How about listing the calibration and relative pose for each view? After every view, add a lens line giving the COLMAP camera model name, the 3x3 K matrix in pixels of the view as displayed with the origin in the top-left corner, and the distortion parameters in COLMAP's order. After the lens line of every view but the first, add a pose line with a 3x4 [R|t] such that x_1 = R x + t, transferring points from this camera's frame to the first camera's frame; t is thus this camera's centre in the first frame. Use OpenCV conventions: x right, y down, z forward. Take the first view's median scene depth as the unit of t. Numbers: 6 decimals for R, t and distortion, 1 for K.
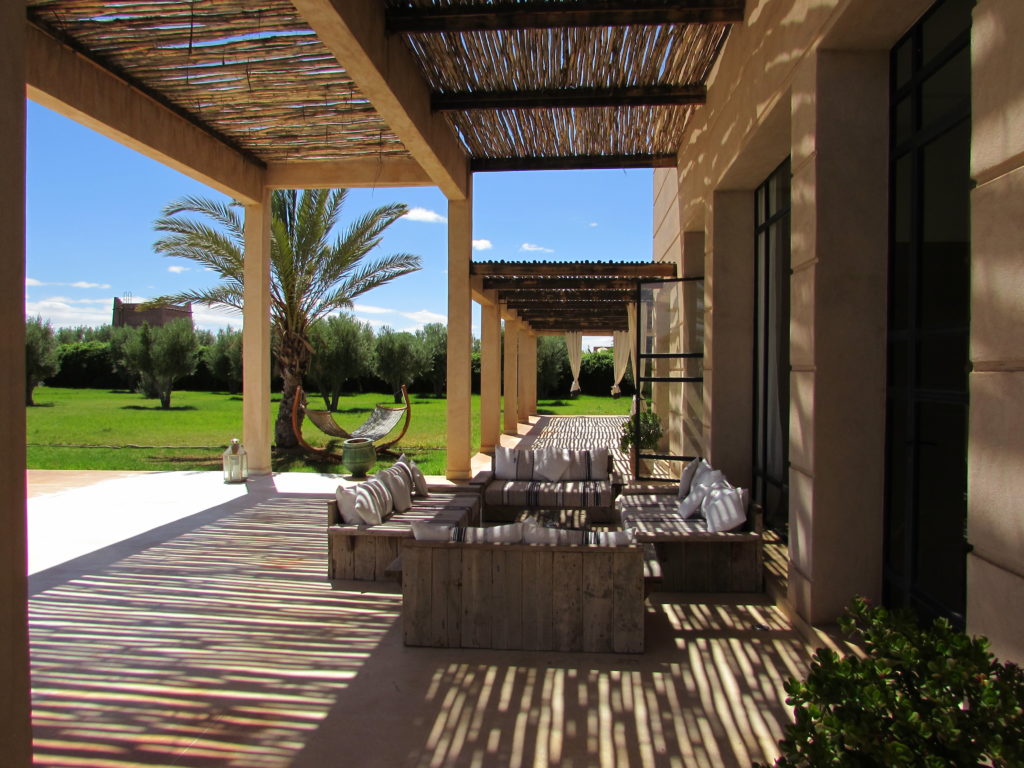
lens RADIAL K [[721.5, 0, 515.3], [0, 721.5, 384.7], [0, 0, 1]] dist [-0.044326, 0.020764]
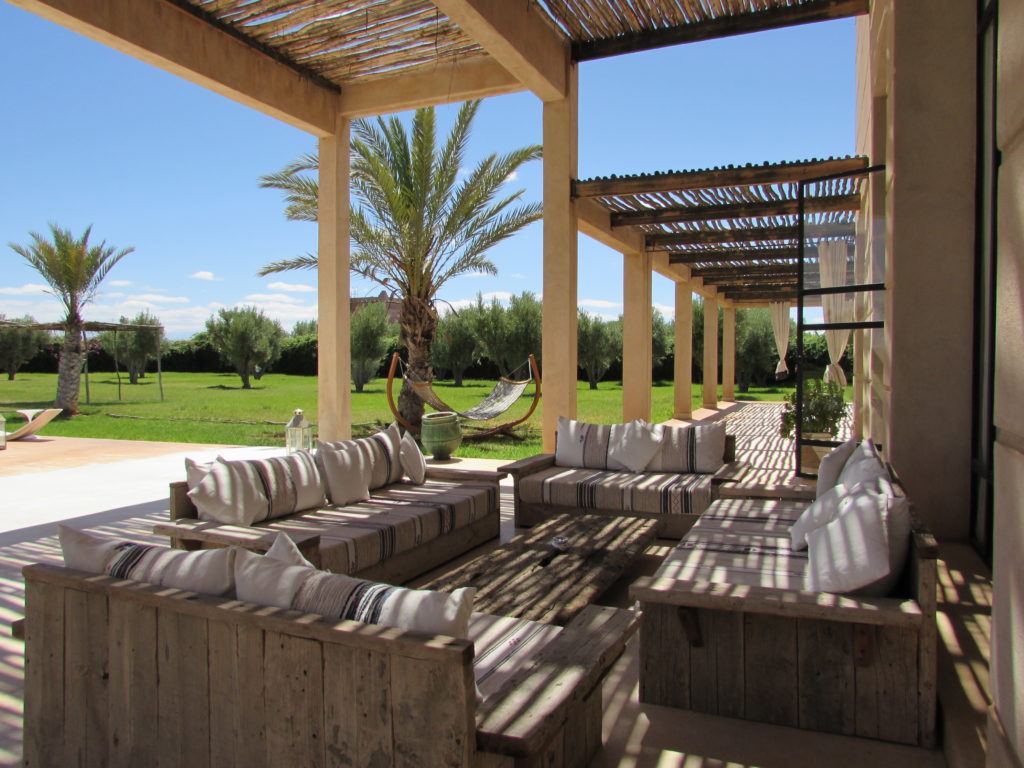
lens RADIAL K [[721.5, 0, 515.3], [0, 721.5, 384.7], [0, 0, 1]] dist [-0.044326, 0.020764]
pose [[0.949997, 0.003055, -0.312244, 0.118475], [-0.000260, 0.999960, 0.008993, 0.037265], [0.312258, -0.008462, 0.949960, 0.263434]]
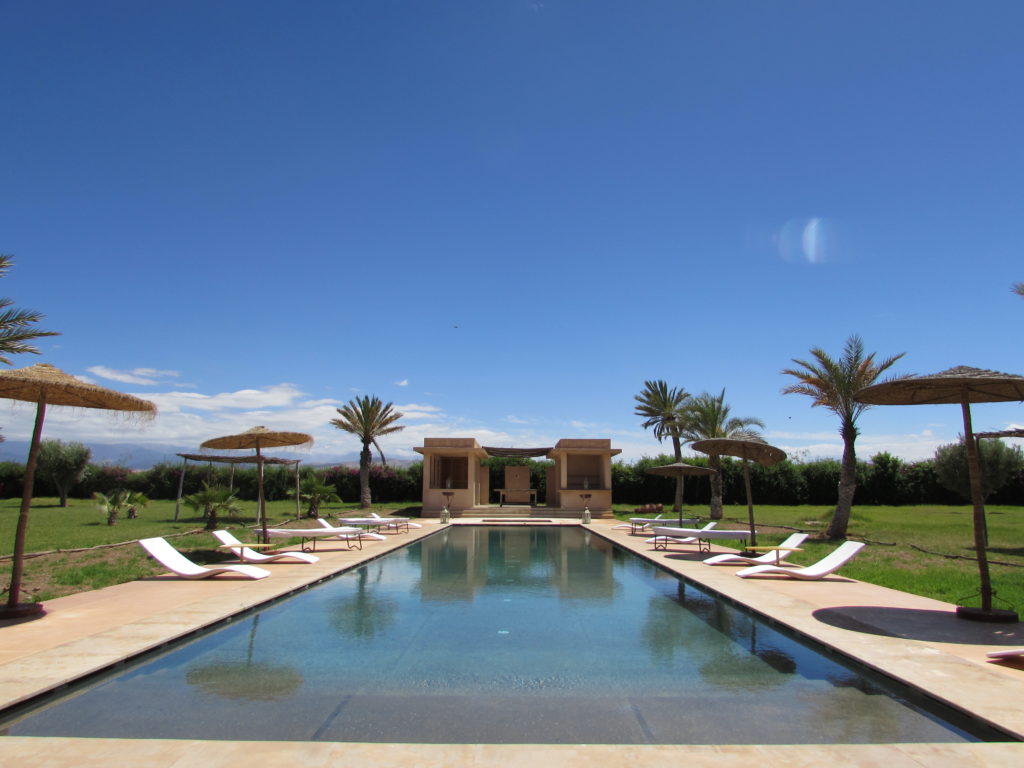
lens RADIAL K [[721.5, 0, 515.3], [0, 721.5, 384.7], [0, 0, 1]] dist [-0.044326, 0.020764]
pose [[0.087369, -0.157352, -0.983670, -0.575666], [-0.025229, 0.986780, -0.160090, 0.040912], [0.995856, 0.038804, 0.082244, 0.658602]]
